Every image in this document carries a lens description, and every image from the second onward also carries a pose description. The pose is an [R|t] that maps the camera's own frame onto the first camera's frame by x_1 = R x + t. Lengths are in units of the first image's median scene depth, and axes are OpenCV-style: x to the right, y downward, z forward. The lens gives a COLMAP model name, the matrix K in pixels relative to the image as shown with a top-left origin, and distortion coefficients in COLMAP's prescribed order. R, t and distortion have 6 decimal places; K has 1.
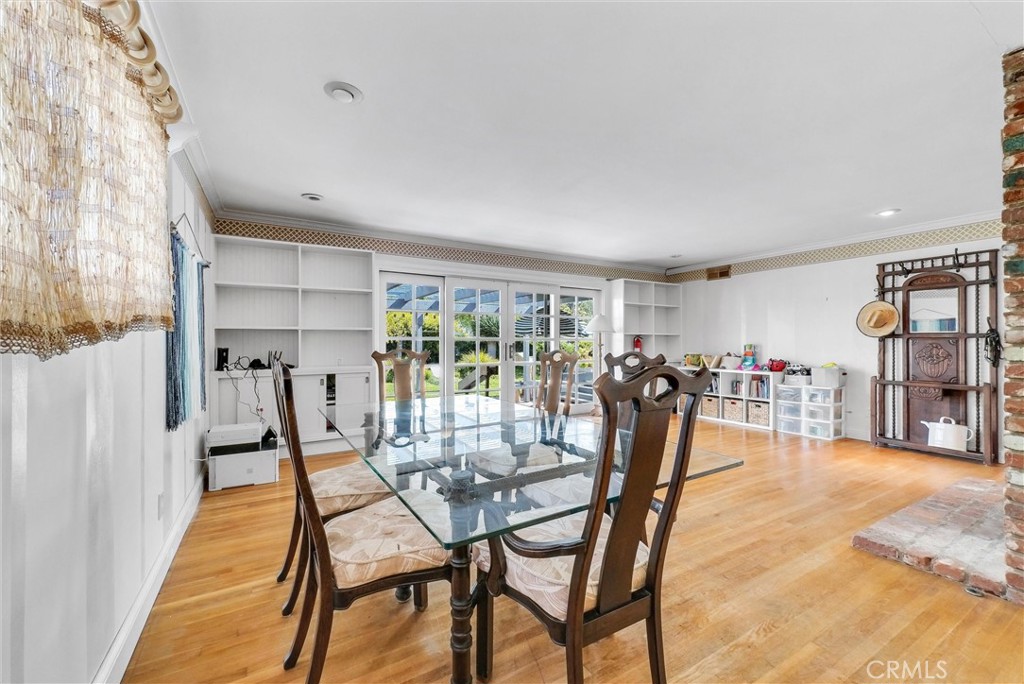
lens RADIAL K [[415.7, 0, 512.0], [0, 415.7, 342.0], [0, 0, 1]] dist [-0.000217, -0.000245]
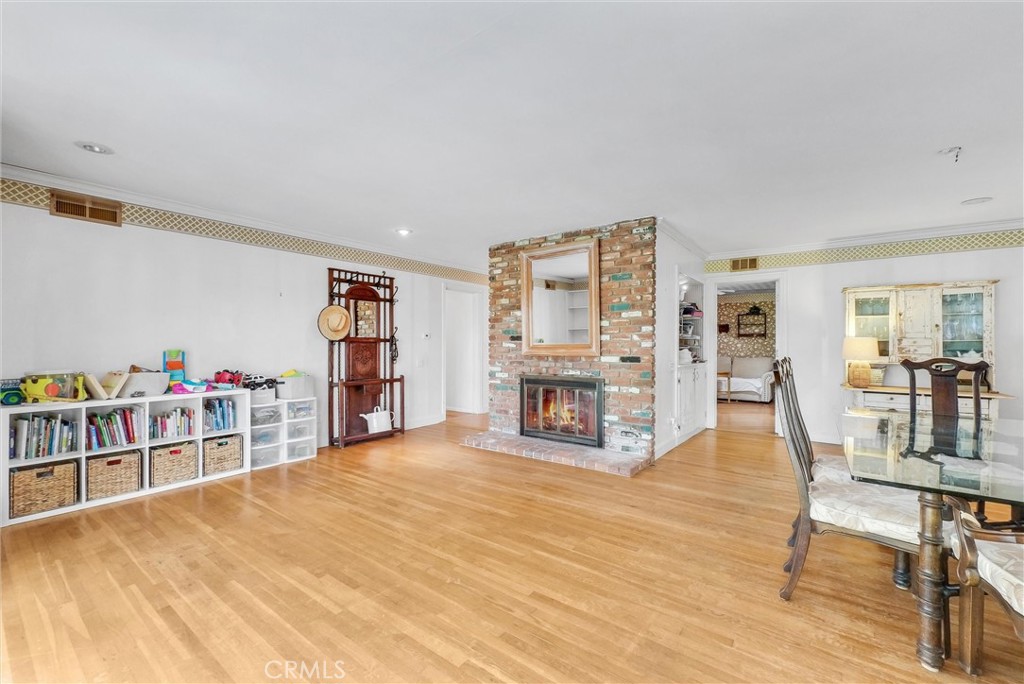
lens RADIAL K [[425.8, 0, 514.5], [0, 425.8, 345.7], [0, 0, 1]] dist [0.001859, 0.000001]
pose [[-0.380938, -0.005849, 0.924582, -0.280160], [-0.002820, 0.999983, 0.005164, -0.007045], [-0.924596, -0.000640, -0.380948, 1.142273]]
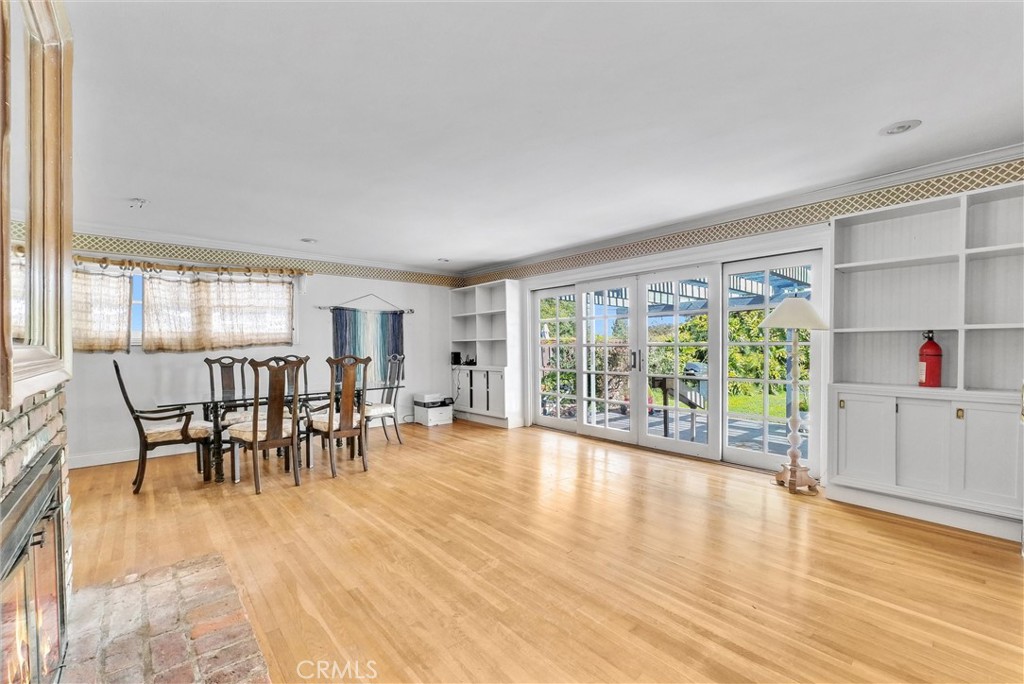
lens RADIAL K [[425.8, 0, 514.5], [0, 425.8, 345.7], [0, 0, 1]] dist [0.001859, 0.000001]
pose [[0.189492, -0.005679, -0.981866, 1.092375], [0.006731, 0.999967, -0.004485, -0.002449], [0.981859, -0.005760, 0.189524, 0.841455]]
